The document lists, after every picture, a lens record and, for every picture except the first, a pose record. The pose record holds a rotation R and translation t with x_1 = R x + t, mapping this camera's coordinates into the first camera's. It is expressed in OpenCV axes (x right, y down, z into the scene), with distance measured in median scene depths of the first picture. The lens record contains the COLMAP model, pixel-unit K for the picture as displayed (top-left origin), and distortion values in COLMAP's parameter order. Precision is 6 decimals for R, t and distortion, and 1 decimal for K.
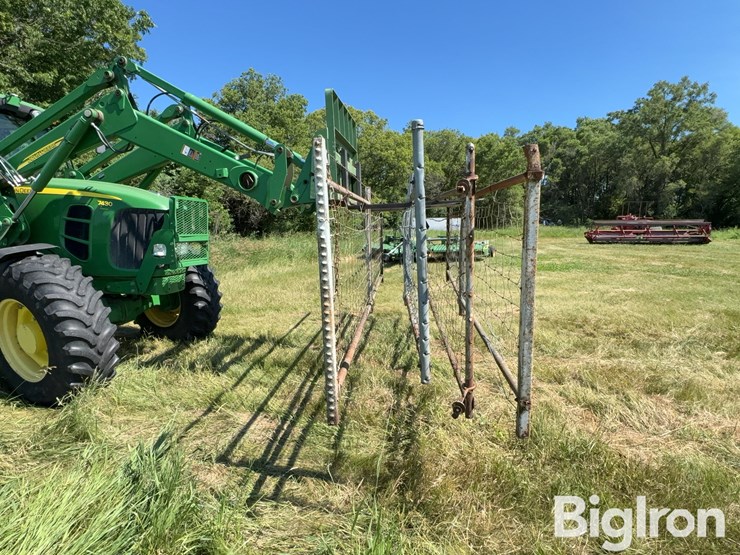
lens RADIAL K [[419.1, 0, 369.6], [0, 419.1, 274.6], [0, 0, 1]] dist [-0.000911, -0.000113]
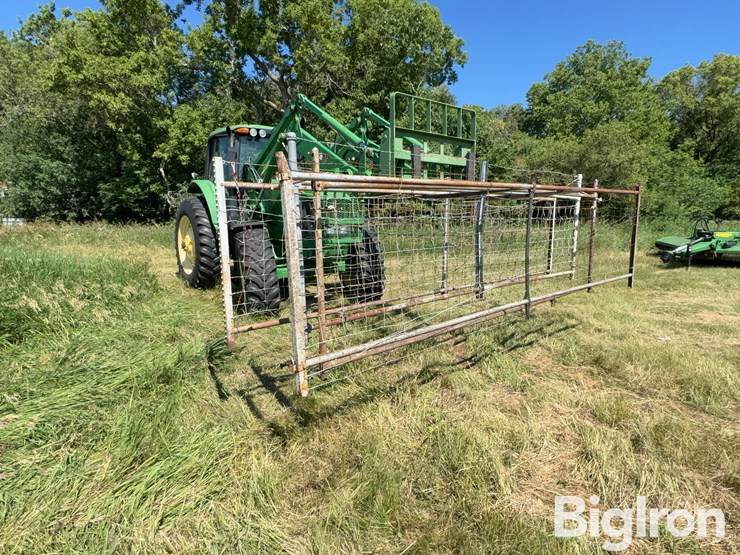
lens RADIAL K [[419.1, 0, 369.6], [0, 419.1, 274.6], [0, 0, 1]] dist [-0.000911, -0.000113]
pose [[0.714576, 0.121270, -0.688967, 0.106420], [-0.097254, 0.992517, 0.073831, -0.005255], [0.692765, 0.014247, 0.721023, 0.022303]]
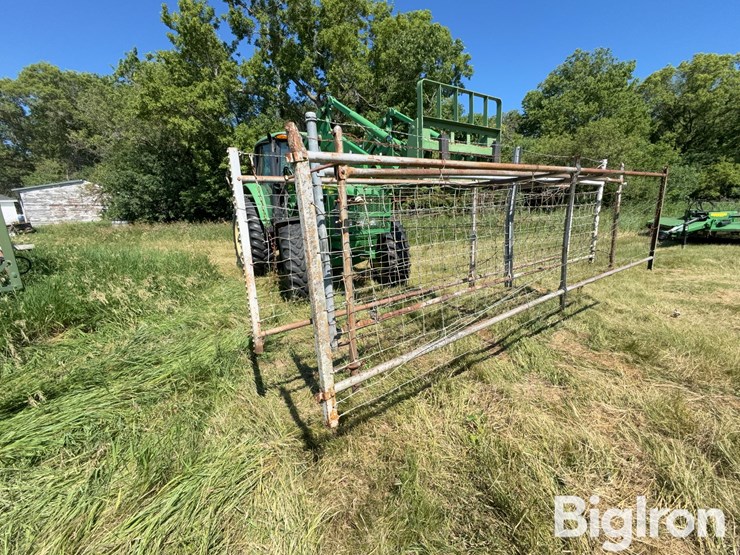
lens RADIAL K [[322.3, 0, 369.4], [0, 322.3, 275.6], [0, 0, 1]] dist [-0.000002, -0.000254]
pose [[0.664509, 0.149508, -0.732172, 0.078346], [-0.065812, 0.987683, 0.141953, -0.007103], [0.744377, -0.046143, 0.666163, 0.047160]]
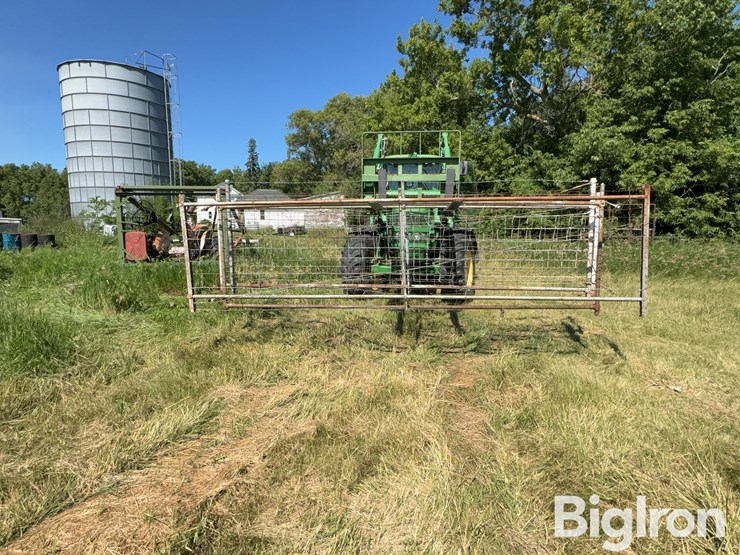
lens RADIAL K [[419.1, 0, 369.6], [0, 419.1, 274.6], [0, 0, 1]] dist [-0.000911, -0.000113]
pose [[0.020367, 0.139194, -0.990056, 0.223856], [-0.117591, 0.983721, 0.135885, -0.022624], [0.992853, 0.113654, 0.036403, 0.148711]]
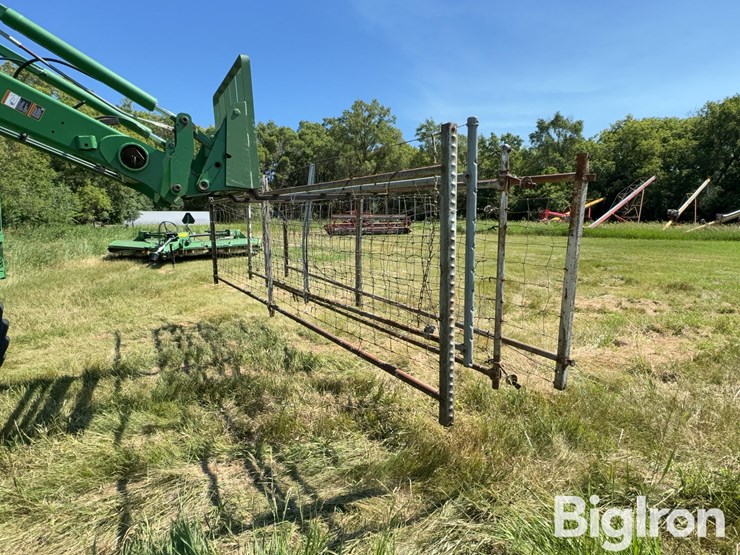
lens RADIAL K [[419.1, 0, 369.6], [0, 419.1, 274.6], [0, 0, 1]] dist [-0.000911, -0.000113]
pose [[0.803791, -0.079262, 0.589607, -0.065745], [0.071284, 0.996776, 0.036819, -0.002806], [-0.590625, 0.012435, 0.806850, 0.027869]]
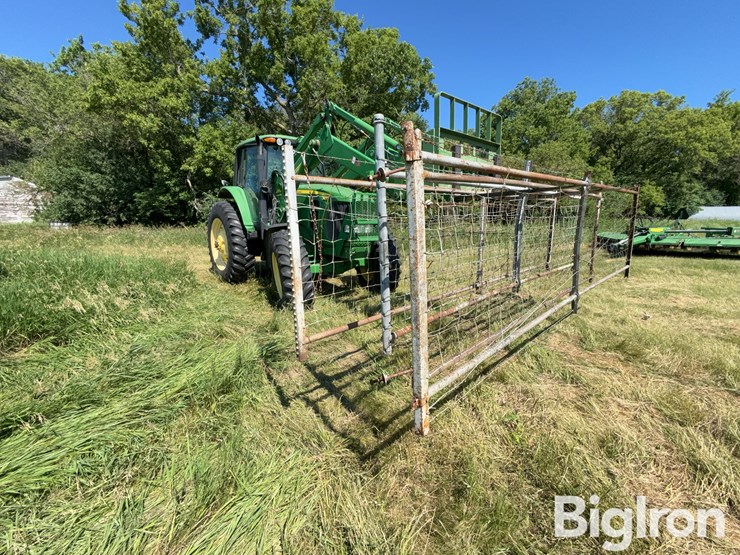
lens RADIAL K [[322.3, 0, 369.4], [0, 322.3, 275.6], [0, 0, 1]] dist [-0.000002, -0.000254]
pose [[0.752365, 0.131953, -0.645395, 0.060466], [-0.084001, 0.990952, 0.104679, -0.003677], [0.653369, -0.024542, 0.756642, 0.030085]]
